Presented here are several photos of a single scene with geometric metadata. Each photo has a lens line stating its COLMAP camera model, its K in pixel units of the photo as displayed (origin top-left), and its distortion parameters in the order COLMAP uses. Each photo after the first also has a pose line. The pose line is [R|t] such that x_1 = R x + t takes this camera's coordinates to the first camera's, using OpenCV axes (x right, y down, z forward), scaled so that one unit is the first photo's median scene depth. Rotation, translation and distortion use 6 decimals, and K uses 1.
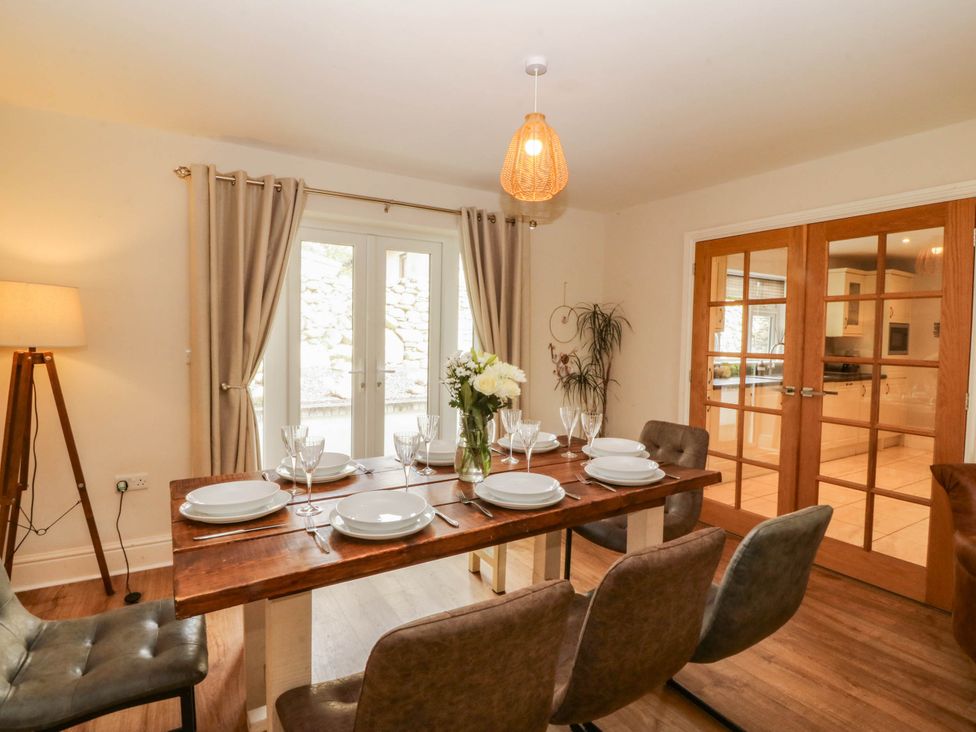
lens RADIAL K [[508.5, 0, 485.6], [0, 508.5, 357.2], [0, 0, 1]] dist [-0.003172, -0.011742]
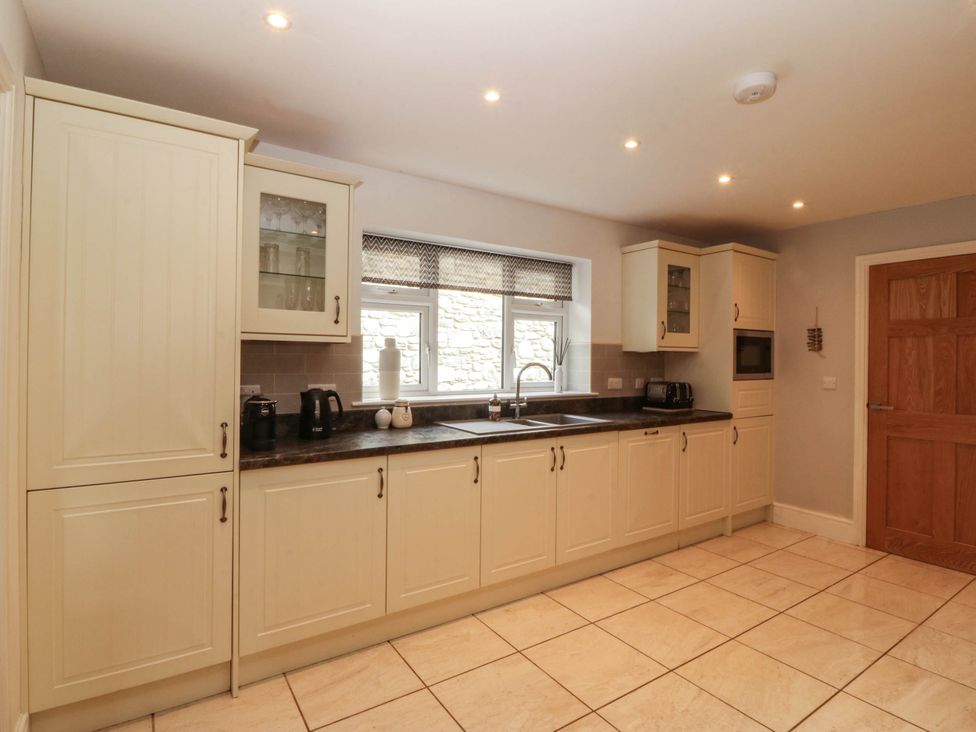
lens RADIAL K [[508.5, 0, 482.2], [0, 508.5, 360.4], [0, 0, 1]] dist [-0.003172, -0.011742]
pose [[0.998675, -0.006754, 0.051017, 0.645374], [0.008406, 0.999445, -0.032238, -0.016368], [-0.050771, 0.032625, 0.998177, 0.552596]]
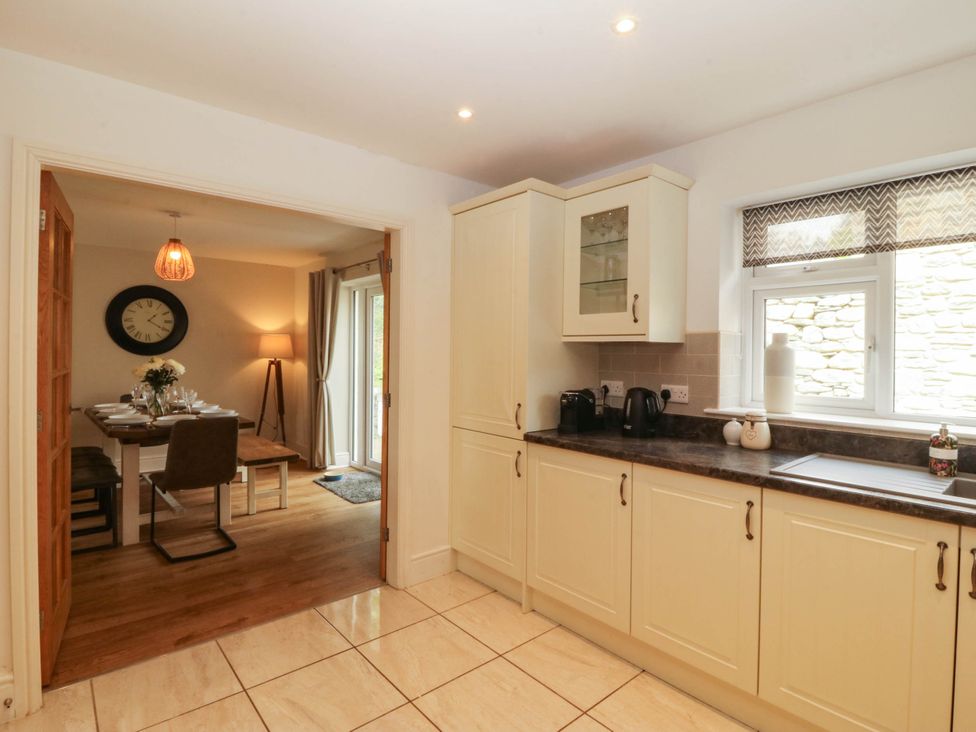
lens RADIAL K [[508.5, 0, 485.1], [0, 508.5, 357.7], [0, 0, 1]] dist [-0.003172, -0.011742]
pose [[0.174006, -0.004335, -0.984735, 1.028371], [-0.046816, 0.998823, -0.012670, -0.023226], [0.983631, 0.048305, 0.173598, 0.859694]]
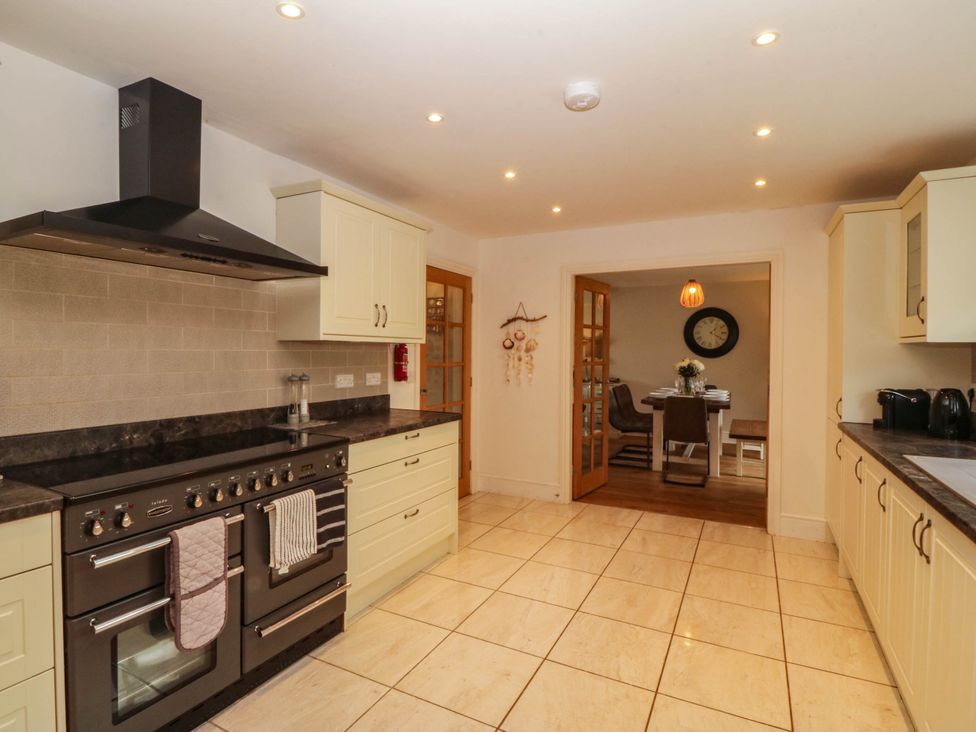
lens RADIAL K [[508.5, 0, 481.8], [0, 508.5, 357.1], [0, 0, 1]] dist [-0.003172, -0.011742]
pose [[-0.853021, -0.018086, -0.521563, 1.232501], [-0.043059, 0.998431, 0.035801, -0.037285], [0.520097, 0.052997, -0.852461, 1.341157]]
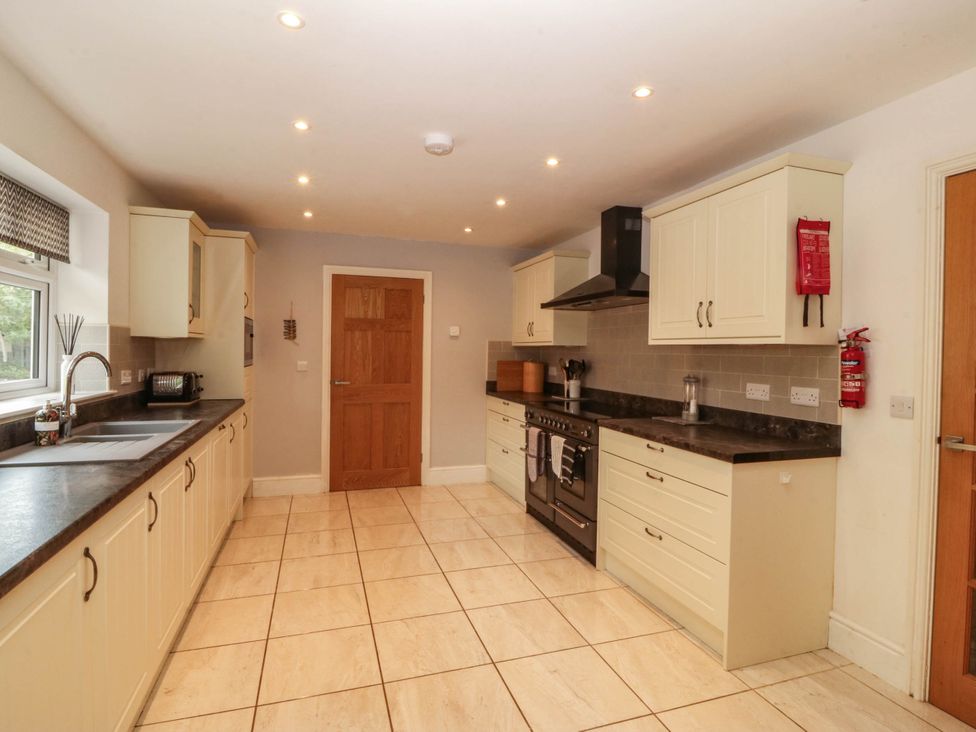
lens RADIAL K [[508.5, 0, 488.9], [0, 508.5, 359.4], [0, 0, 1]] dist [-0.003172, -0.011742]
pose [[0.211239, -0.031734, 0.976919, 0.338856], [0.027273, 0.999275, 0.026563, -0.032022], [-0.977054, 0.021032, 0.211951, 0.795937]]
